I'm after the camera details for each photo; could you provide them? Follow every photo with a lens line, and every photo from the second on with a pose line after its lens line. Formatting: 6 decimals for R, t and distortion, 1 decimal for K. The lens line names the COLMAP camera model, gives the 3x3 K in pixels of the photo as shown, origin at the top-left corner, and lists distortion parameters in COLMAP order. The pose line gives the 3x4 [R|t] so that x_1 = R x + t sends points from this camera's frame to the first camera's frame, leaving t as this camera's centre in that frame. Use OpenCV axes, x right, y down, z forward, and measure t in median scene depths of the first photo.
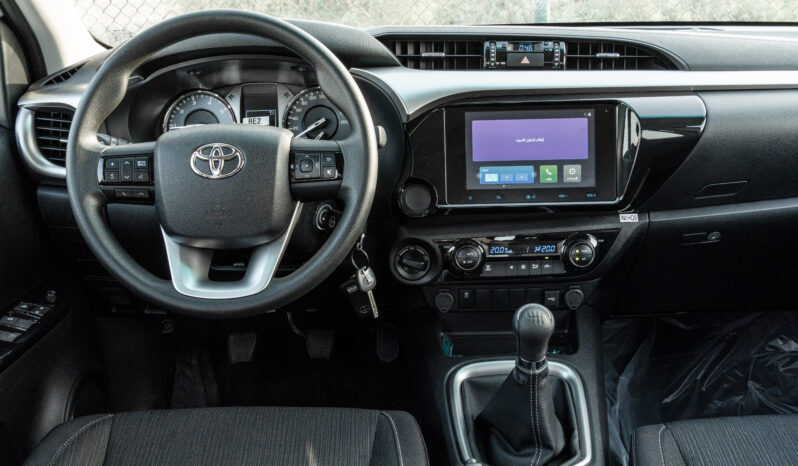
lens RADIAL K [[815.8, 0, 408.2], [0, 815.8, 270.5], [0, 0, 1]] dist [0.000475, 0.003882]
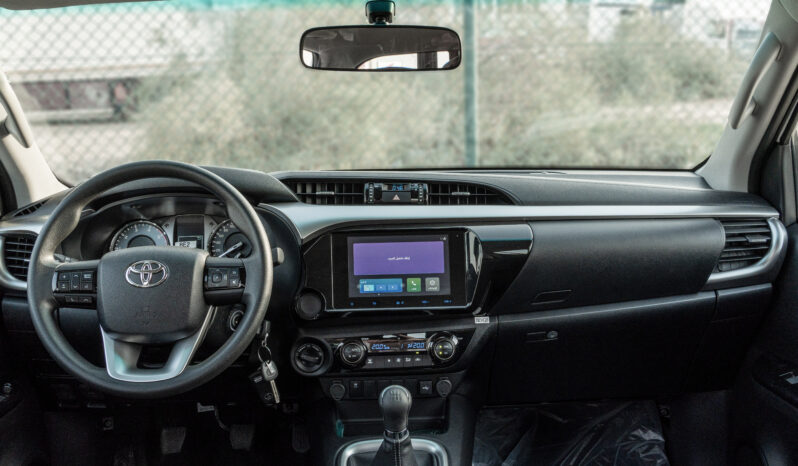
lens RADIAL K [[804.6, 0, 397.1], [0, 804.6, 258.9], [0, 0, 1]] dist [-0.000716, 0.006845]
pose [[0.999345, -0.001986, 0.036128, 0.097090], [0.008045, 0.985693, -0.168359, 0.050103], [-0.035276, 0.168539, 0.985064, -0.227982]]
